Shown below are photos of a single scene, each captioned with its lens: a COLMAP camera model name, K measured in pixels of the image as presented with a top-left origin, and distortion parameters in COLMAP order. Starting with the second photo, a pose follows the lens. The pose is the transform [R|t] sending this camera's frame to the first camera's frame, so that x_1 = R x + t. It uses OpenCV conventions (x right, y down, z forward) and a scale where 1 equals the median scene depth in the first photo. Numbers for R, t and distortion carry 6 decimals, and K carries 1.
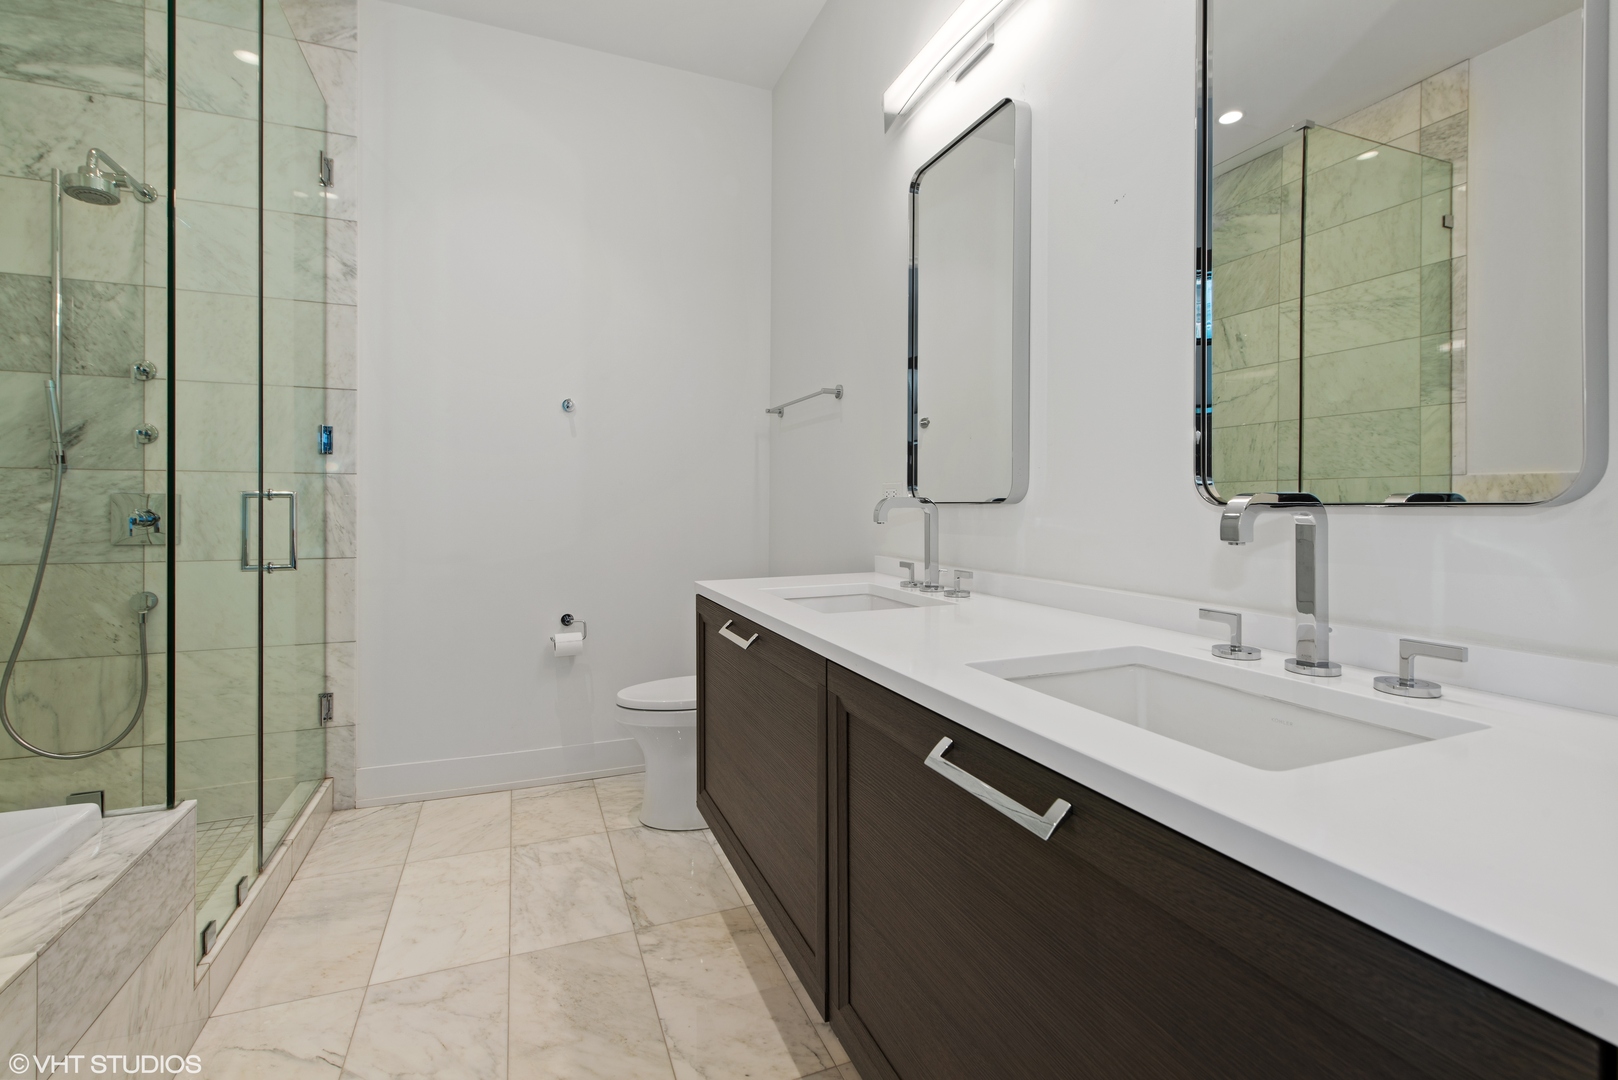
lens RADIAL K [[722.5, 0, 791.4], [0, 722.5, 505.6], [0, 0, 1]] dist [0.000610, 0.000164]
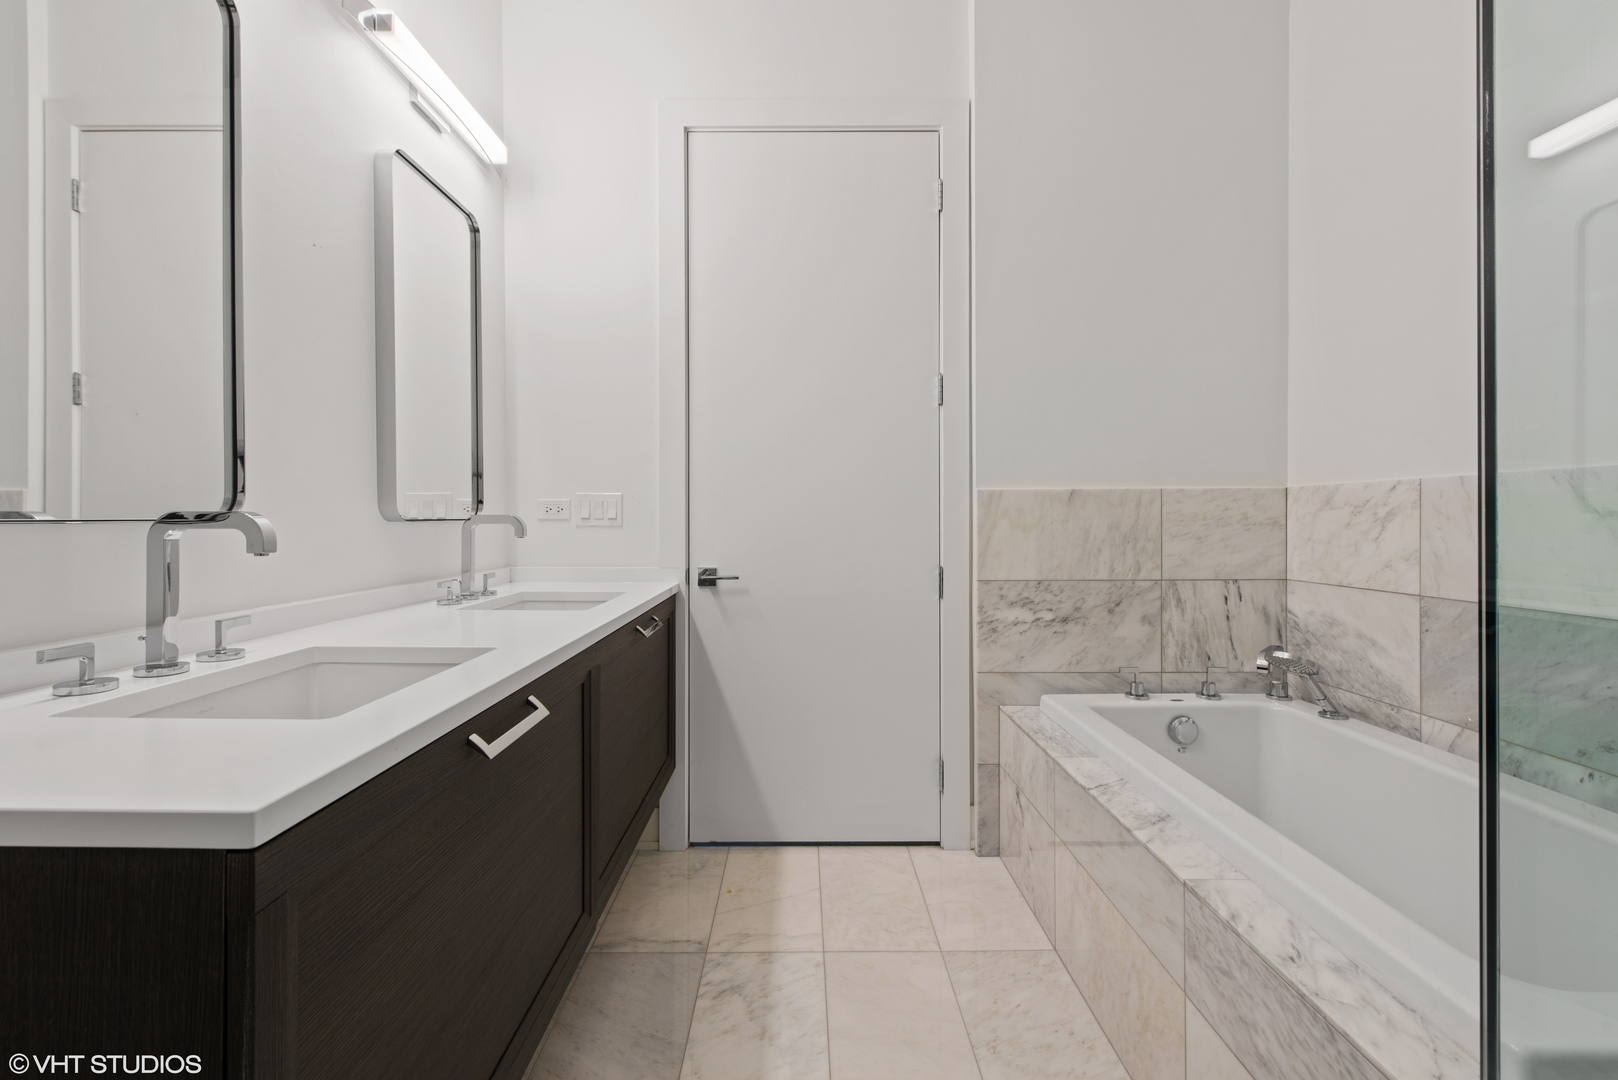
lens RADIAL K [[658.4, 0, 798.2], [0, 658.4, 532.7], [0, 0, 1]] dist [0.000318, 0.000012]
pose [[-0.924513, -0.007880, 0.381070, -0.681050], [-0.004786, 0.999947, 0.009065, 0.000817], [-0.381121, 0.006557, -0.924502, 1.858079]]
